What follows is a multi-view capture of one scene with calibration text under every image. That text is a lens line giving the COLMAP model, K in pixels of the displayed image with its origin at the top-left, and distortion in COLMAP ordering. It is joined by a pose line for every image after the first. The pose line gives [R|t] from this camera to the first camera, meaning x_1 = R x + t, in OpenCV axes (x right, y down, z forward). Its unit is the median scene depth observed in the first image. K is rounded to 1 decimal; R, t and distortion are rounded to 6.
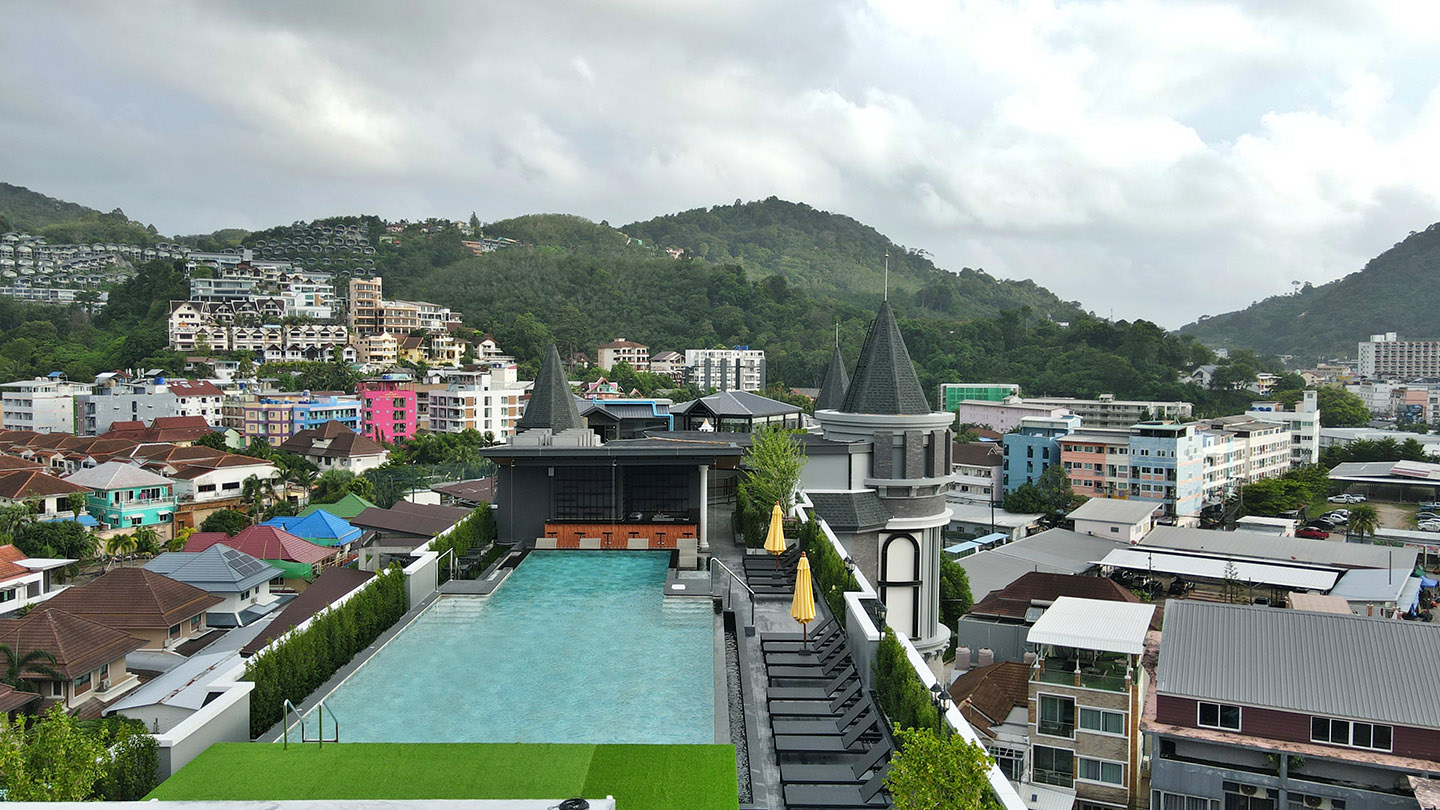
lens RADIAL K [[1043.4, 0, 724.4], [0, 1043.4, 399.5], [0, 0, 1]] dist [-0.023824, 0.018846]
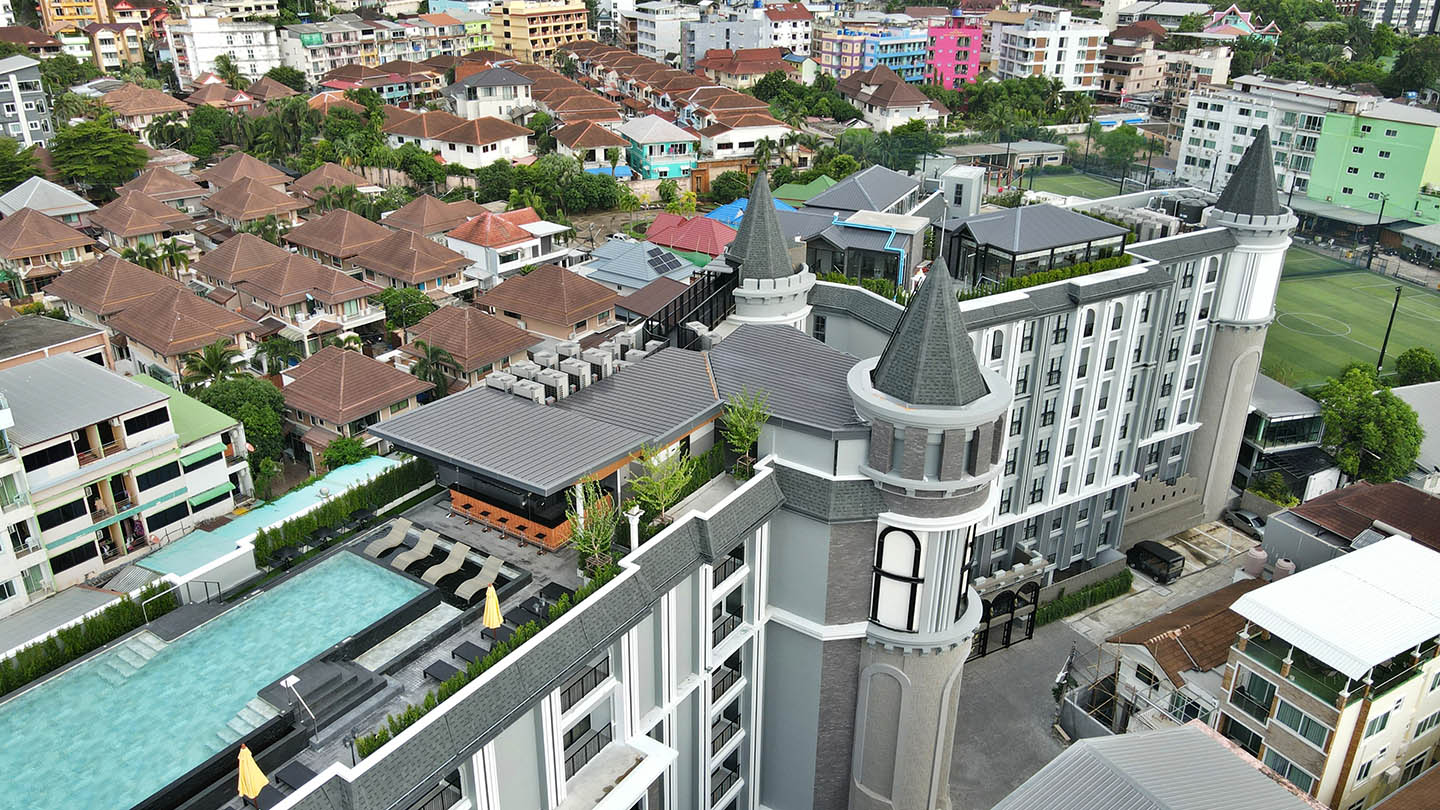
lens RADIAL K [[1043.4, 0, 723.3], [0, 1043.4, 403.6], [0, 0, 1]] dist [-0.023824, 0.018846]
pose [[0.822496, 0.238430, -0.516383, 0.094456], [-0.027250, 0.923369, 0.382945, -0.060228], [0.568118, -0.300899, 0.765964, 0.052270]]
